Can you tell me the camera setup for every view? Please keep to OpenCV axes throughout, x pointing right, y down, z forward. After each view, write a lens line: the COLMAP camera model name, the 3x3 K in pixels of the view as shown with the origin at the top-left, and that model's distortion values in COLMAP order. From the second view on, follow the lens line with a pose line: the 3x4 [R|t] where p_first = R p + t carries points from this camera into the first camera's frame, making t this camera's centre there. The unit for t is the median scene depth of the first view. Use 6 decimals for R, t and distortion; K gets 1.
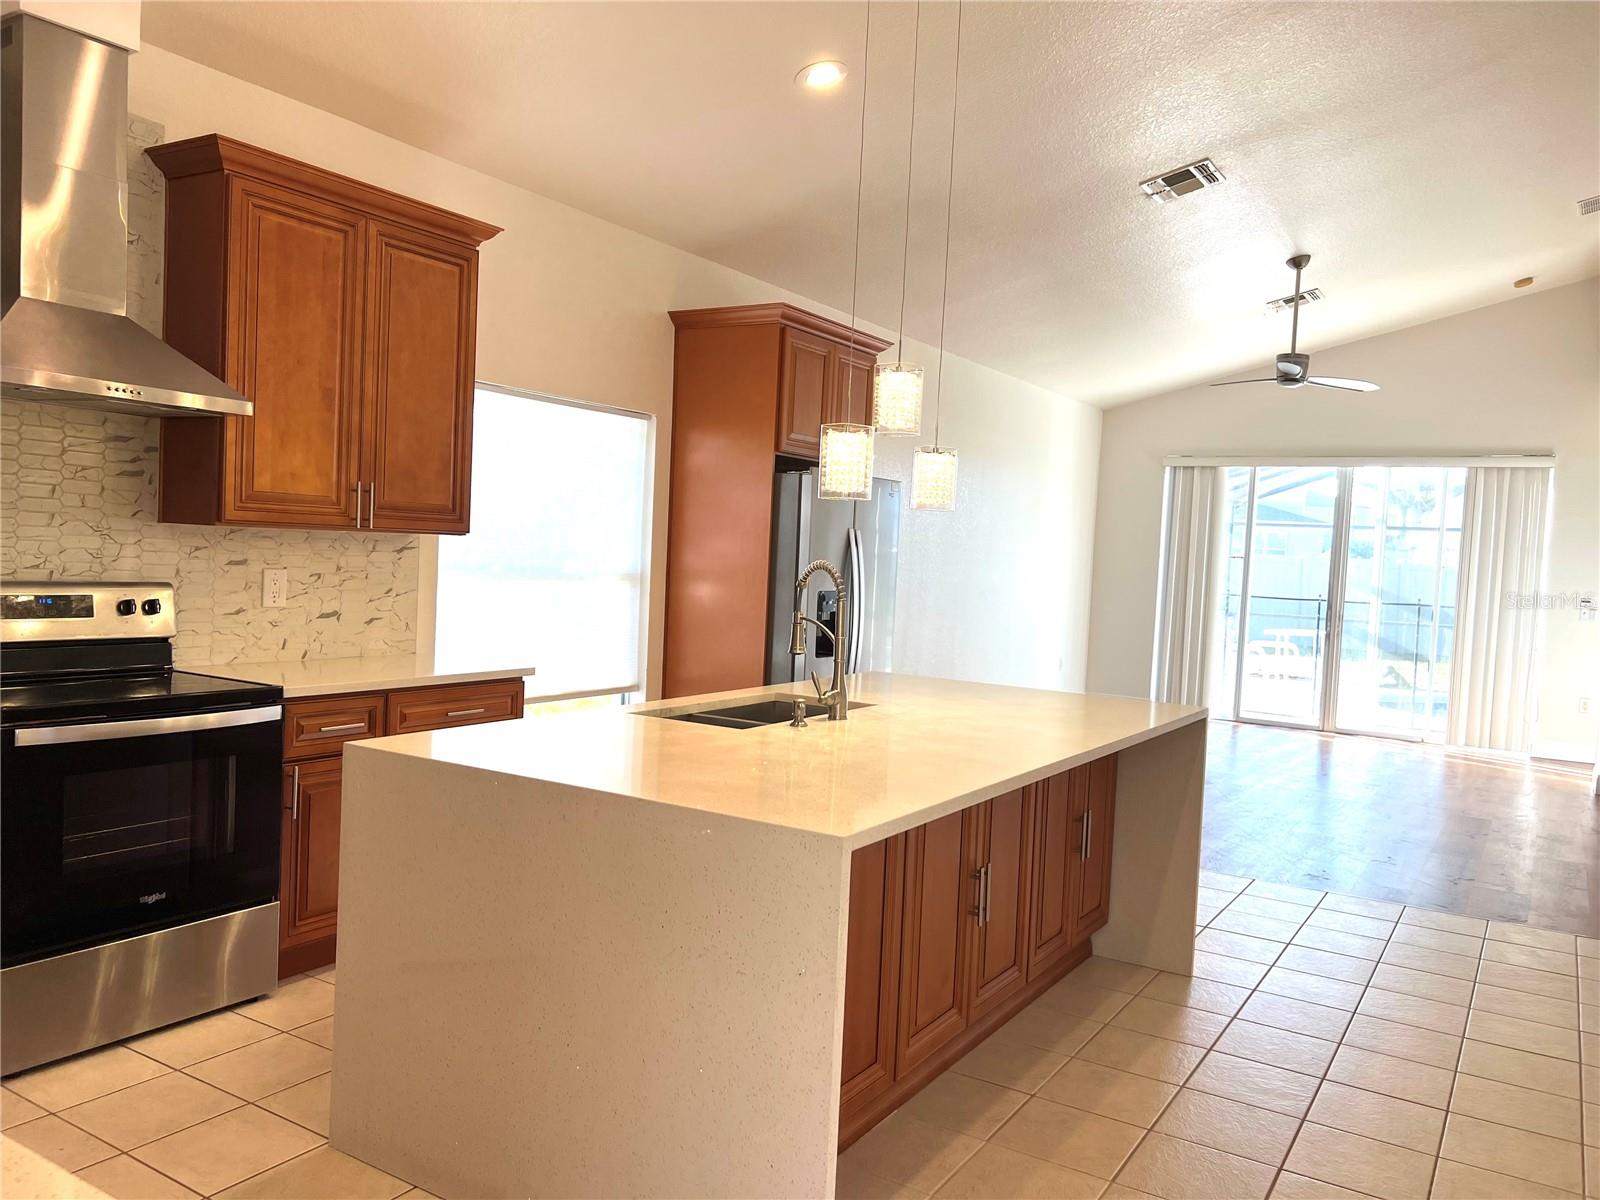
lens RADIAL K [[1208.1, 0, 803.5], [0, 1208.1, 600.0], [0, 0, 1]] dist [0.072711, -0.088413]
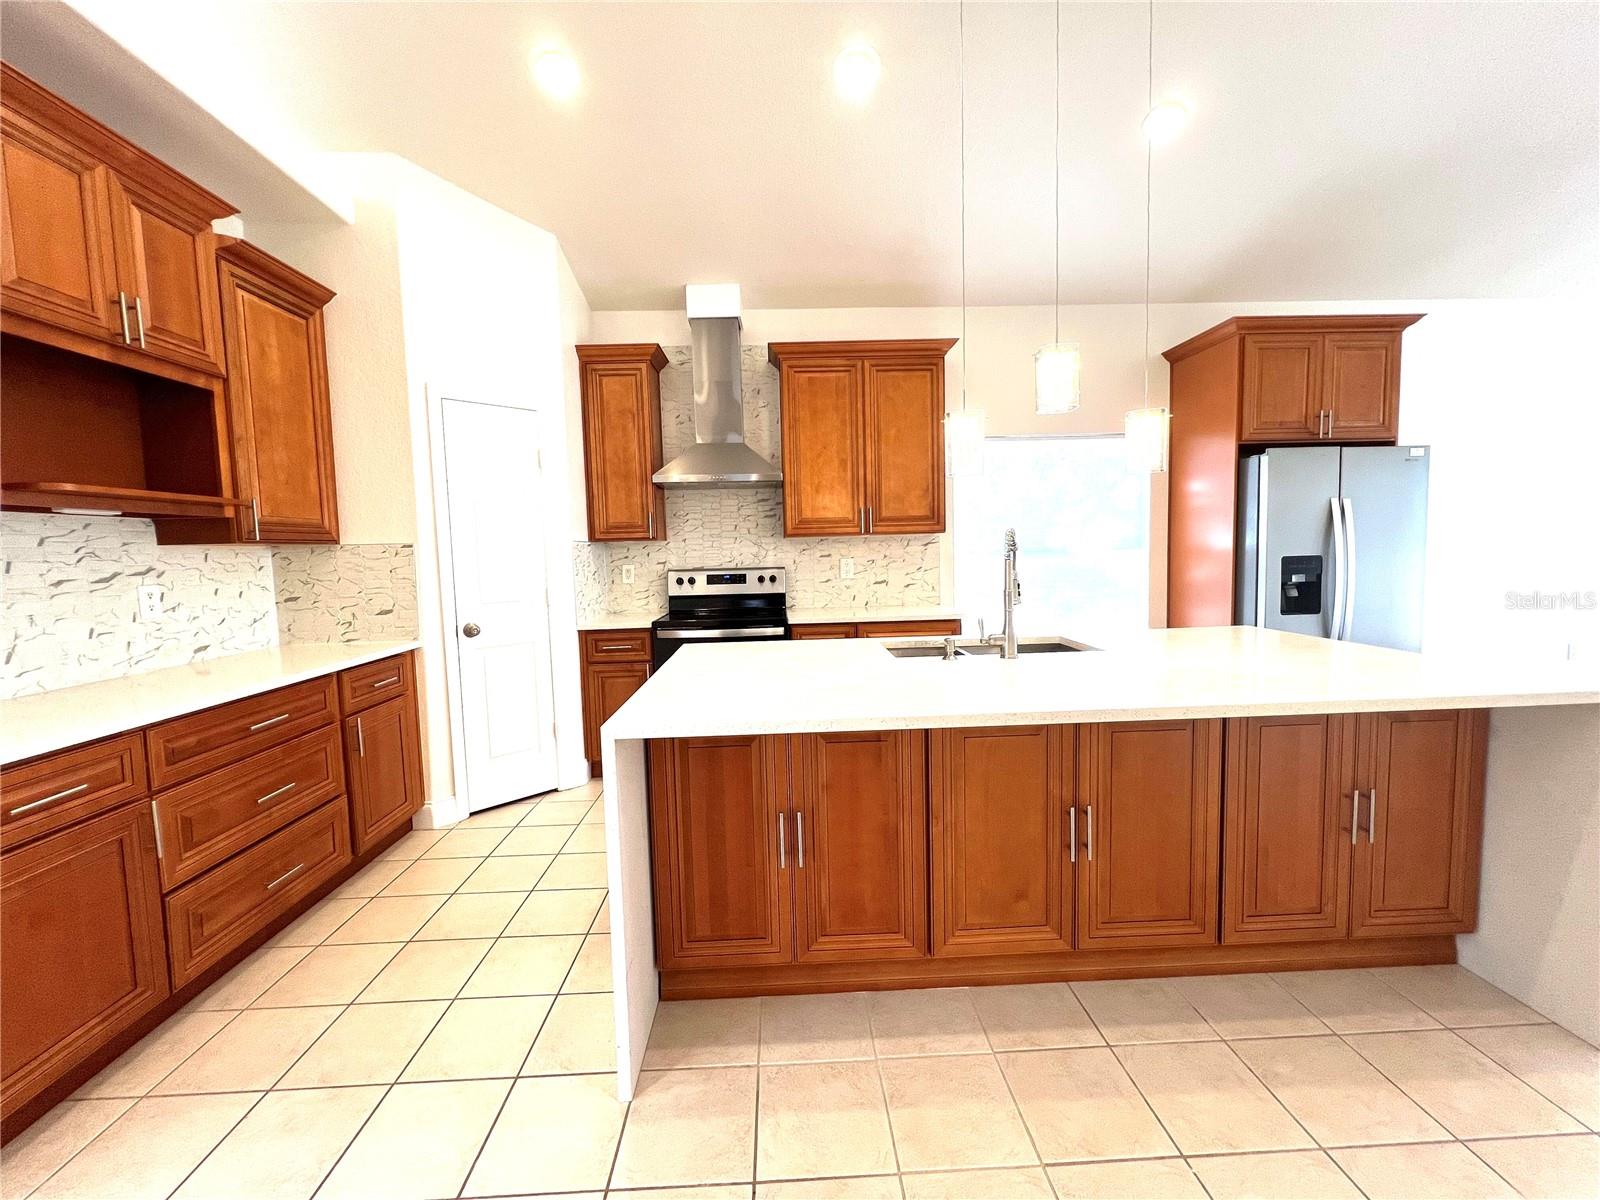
lens RADIAL K [[644.3, 0, 797.4], [0, 644.3, 596.8], [0, 0, 1]] dist [-0.003027, 0.000944]
pose [[0.553790, -0.000286, -0.832657, 0.383774], [0.017950, 0.999772, 0.011595, 0.023030], [0.832463, -0.021367, 0.553668, 0.400556]]
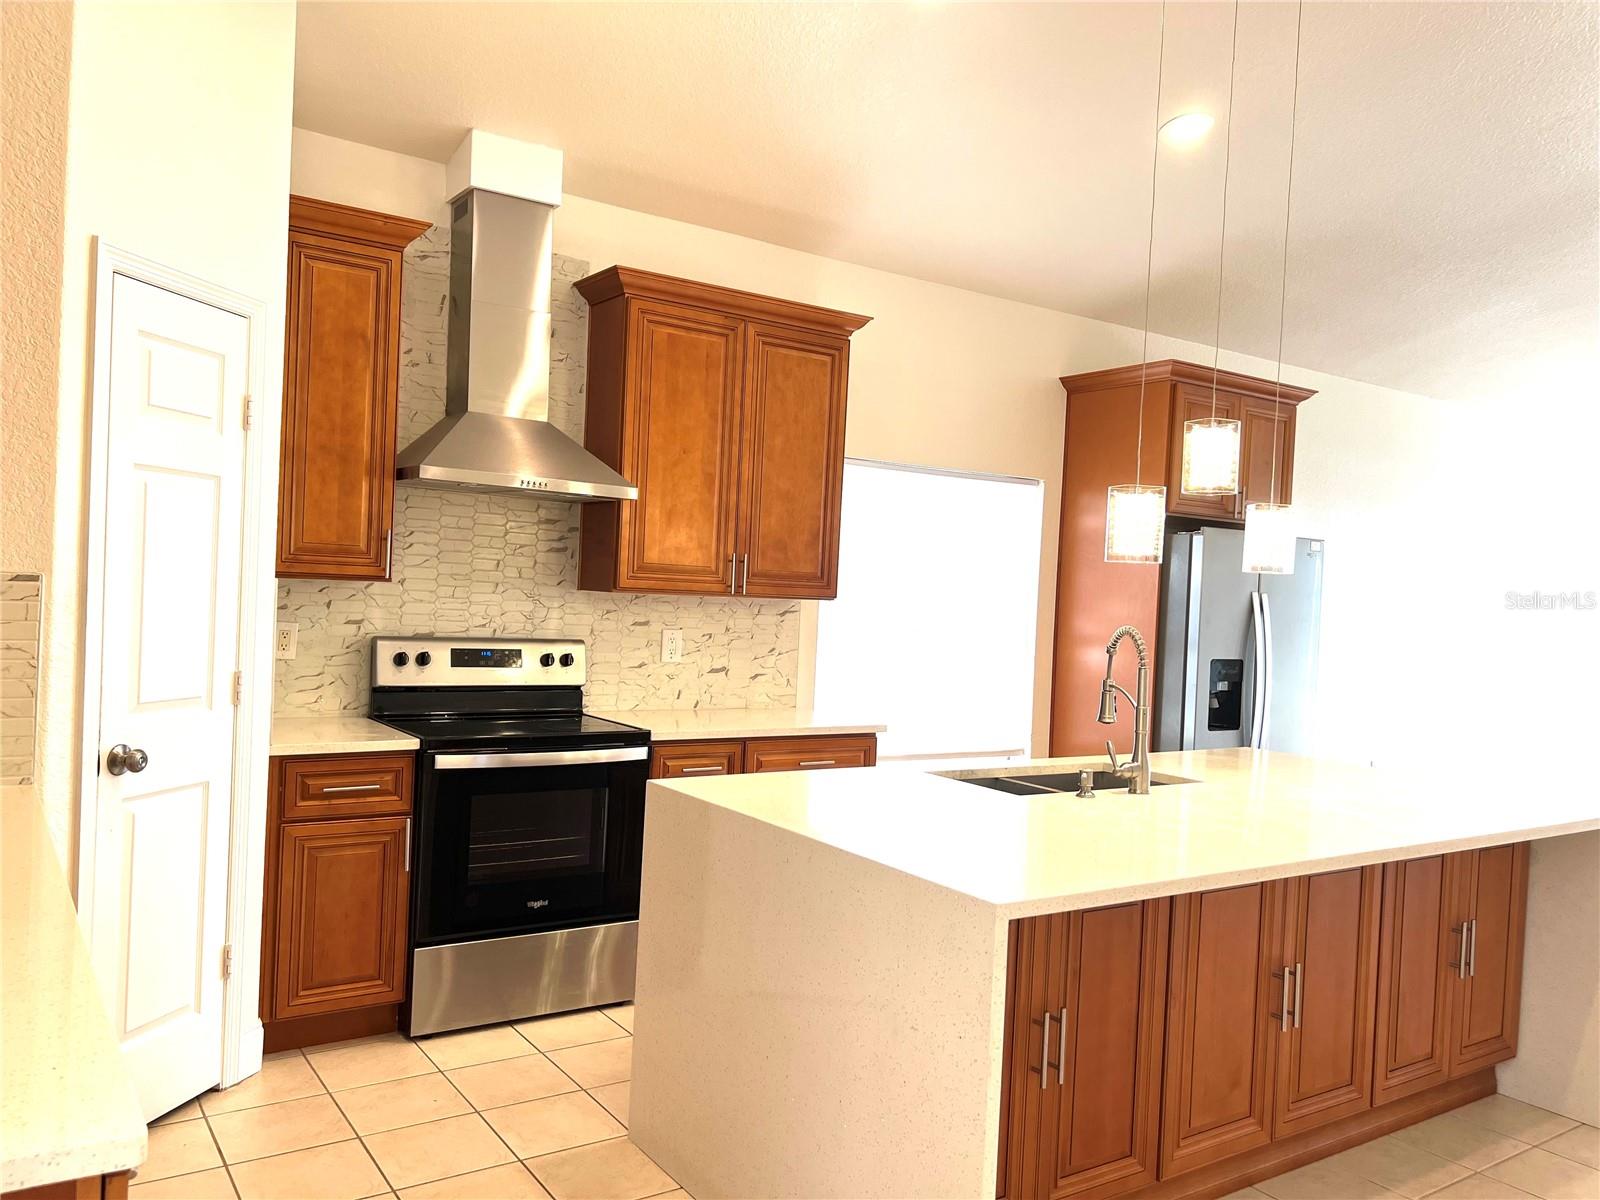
lens RADIAL K [[1208.1, 0, 798.6], [0, 1208.1, 604.5], [0, 0, 1]] dist [0.072711, -0.088413]
pose [[0.914167, 0.002078, -0.405334, 0.147891], [-0.021528, 0.998824, -0.043432, -0.002038], [0.404767, 0.048430, 0.913137, 0.004094]]
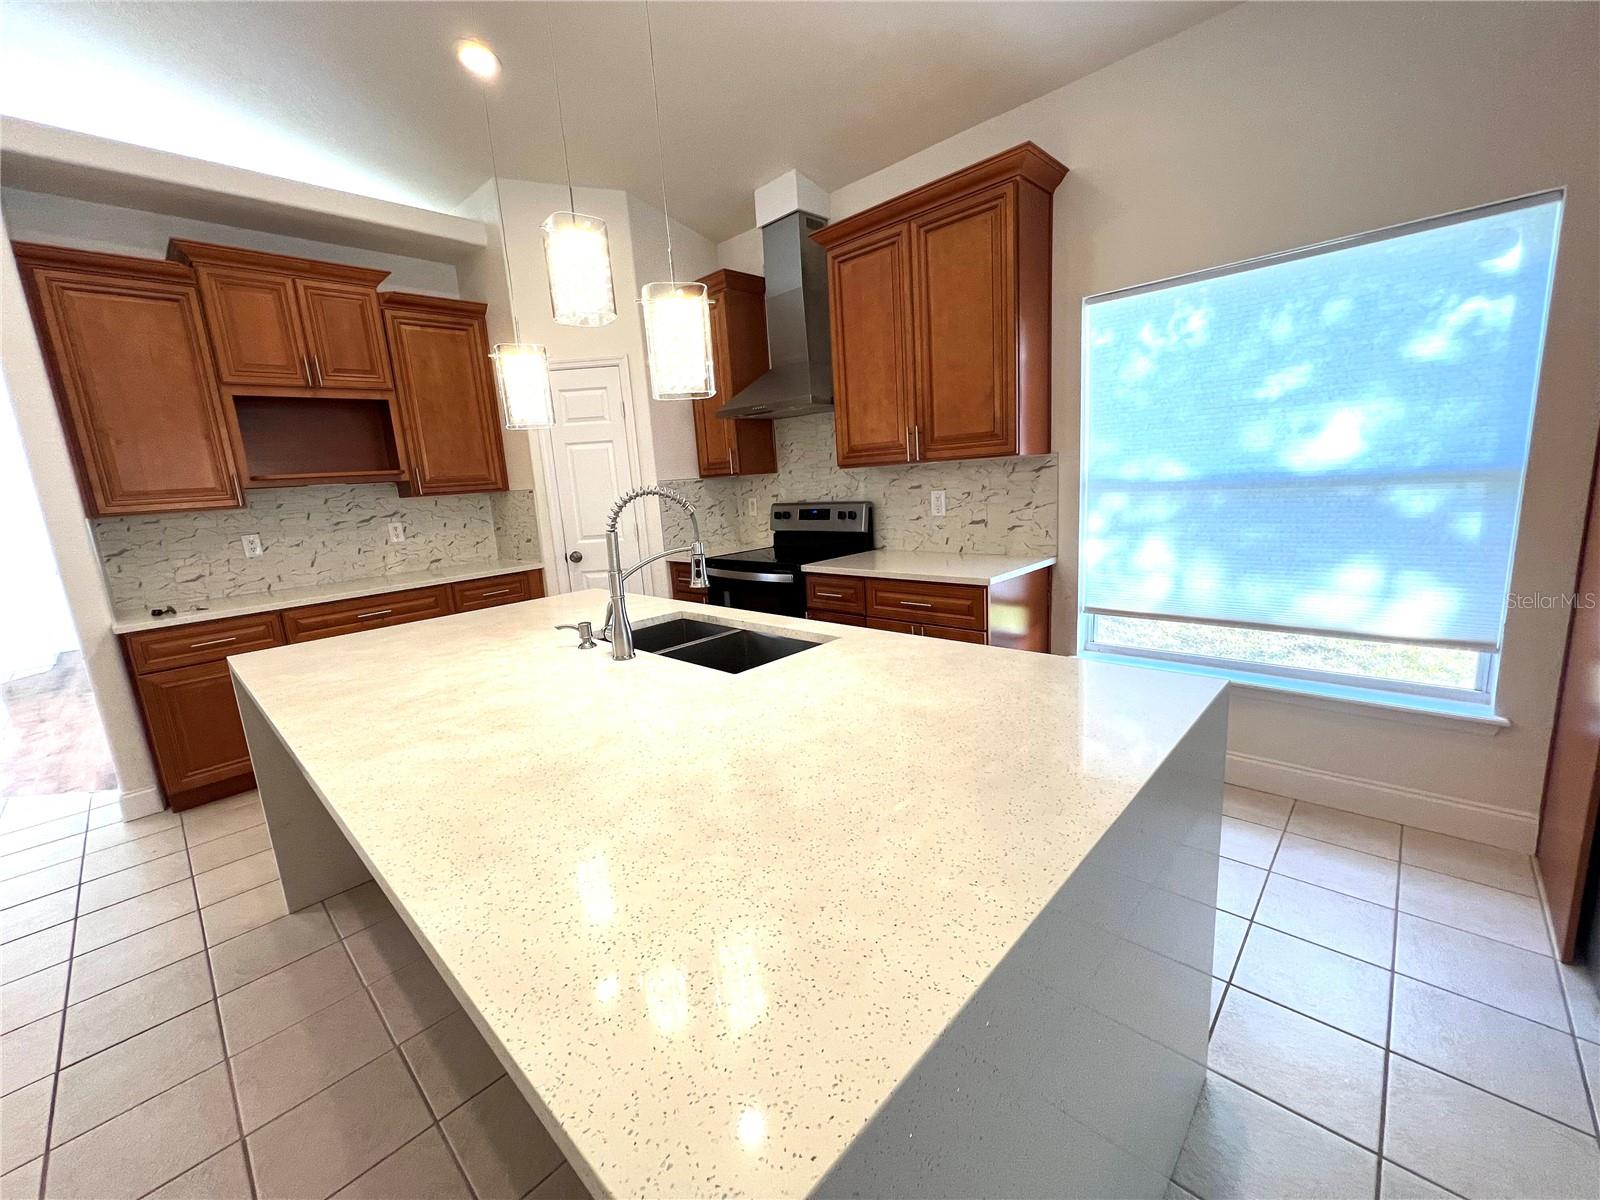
lens RADIAL K [[644.3, 0, 796.6], [0, 644.3, 596.8], [0, 0, 1]] dist [-0.003027, 0.000944]
pose [[-0.210798, 0.149666, -0.966004, 0.408650], [0.014952, 0.988588, 0.149902, -0.018290], [0.977415, 0.017155, -0.210630, 1.059598]]
